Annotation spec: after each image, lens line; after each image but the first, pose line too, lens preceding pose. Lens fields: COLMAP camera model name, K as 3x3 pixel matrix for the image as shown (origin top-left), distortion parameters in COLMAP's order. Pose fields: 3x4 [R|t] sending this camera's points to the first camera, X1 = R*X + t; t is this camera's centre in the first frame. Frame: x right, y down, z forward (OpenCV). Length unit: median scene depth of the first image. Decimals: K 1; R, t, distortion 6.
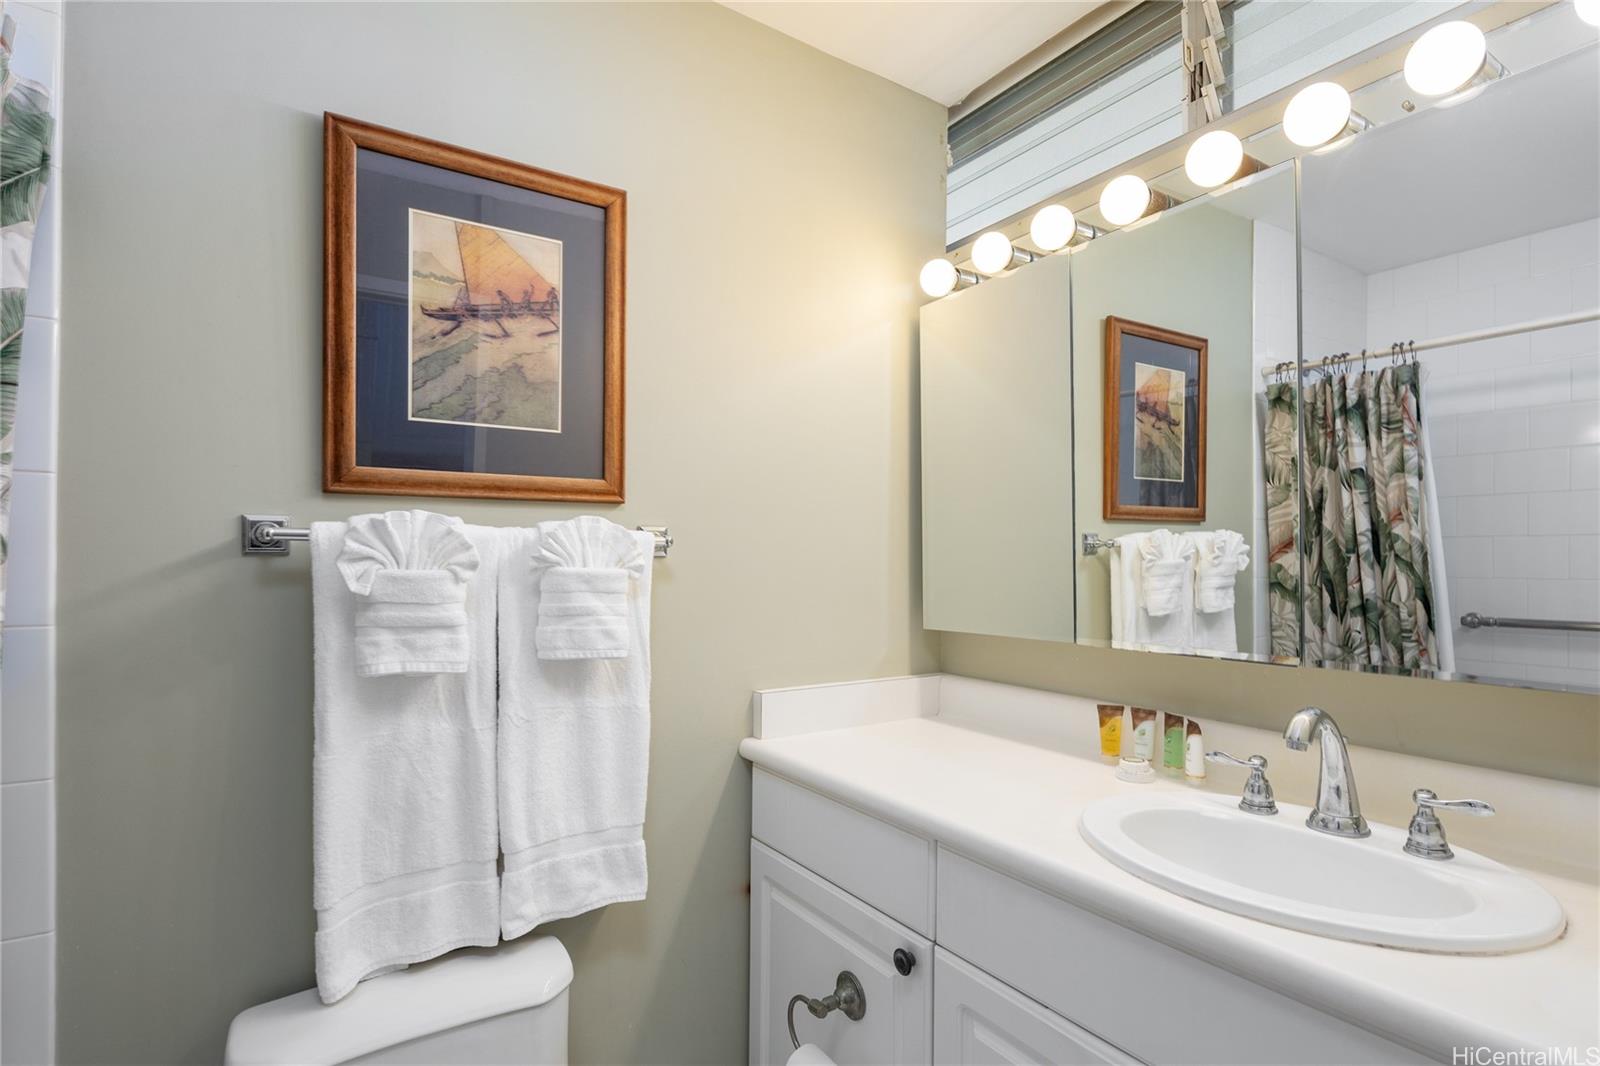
lens RADIAL K [[791.6, 0, 799.5], [0, 791.6, 554.6], [0, 0, 1]] dist [-0.000270, -0.002327]
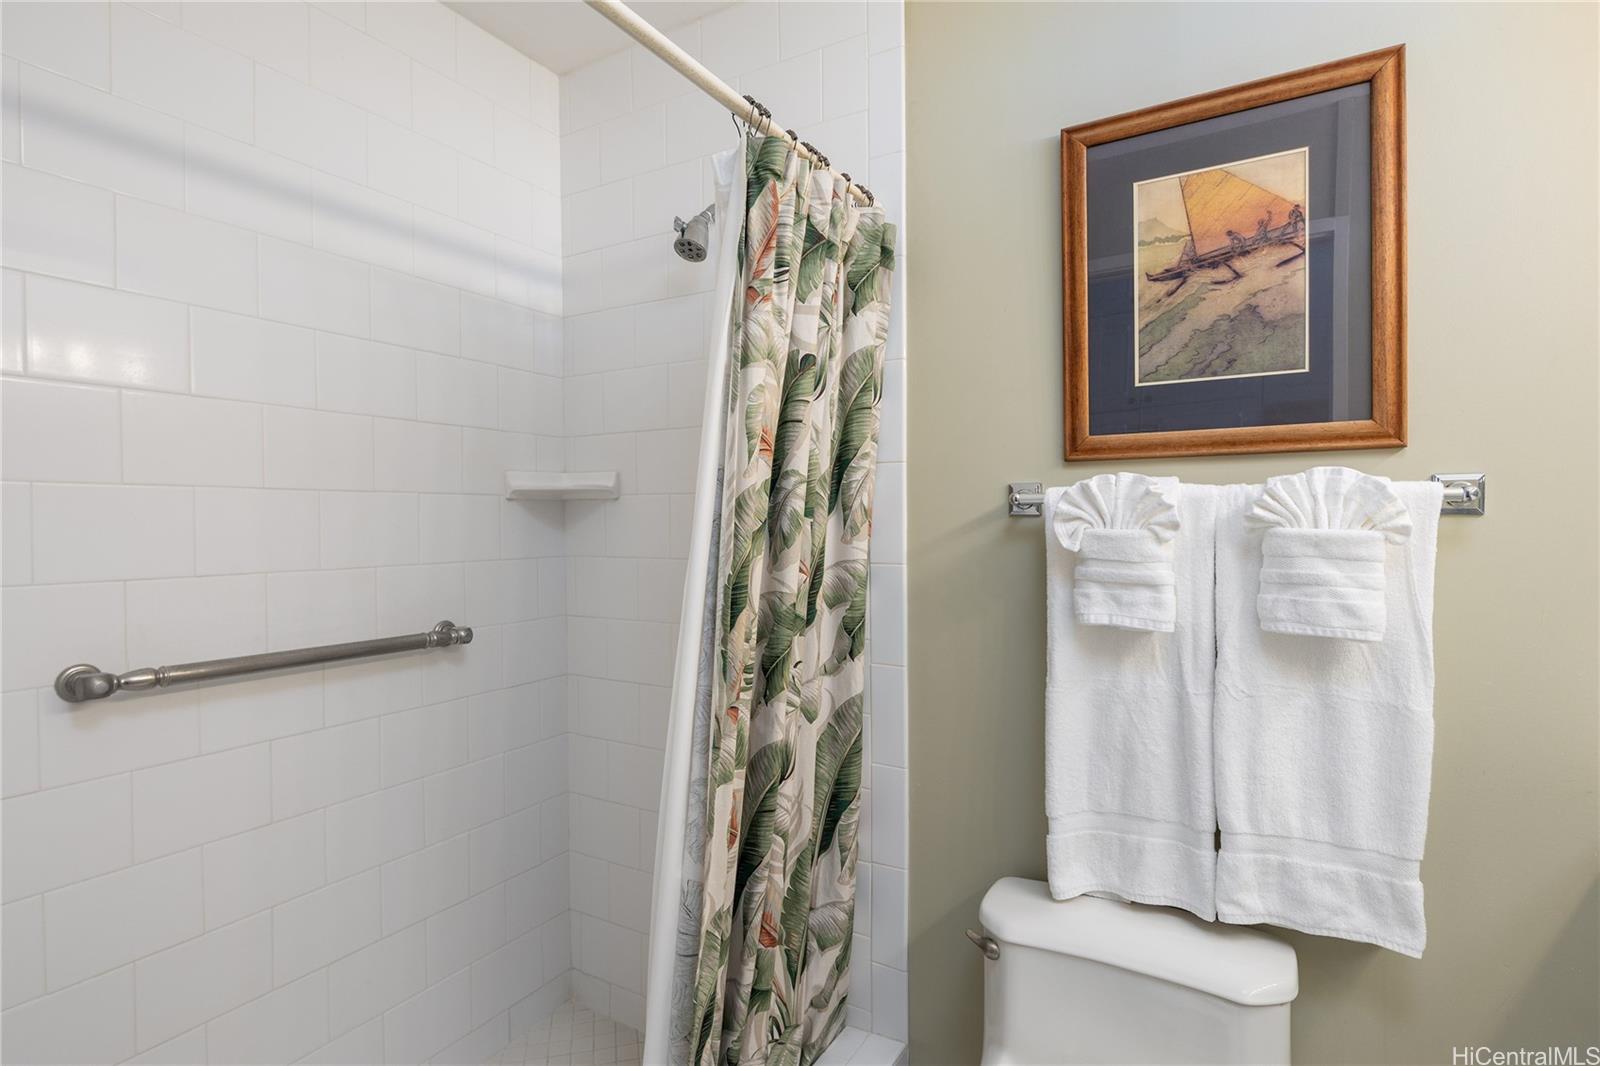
lens RADIAL K [[791.6, 0, 802.9], [0, 791.6, 530.4], [0, 0, 1]] dist [-0.000270, -0.002327]
pose [[0.437113, 0.009494, -0.899357, 0.253624], [0.009417, 0.999841, 0.015131, 0.000456], [0.899357, -0.015084, 0.436954, 0.140925]]
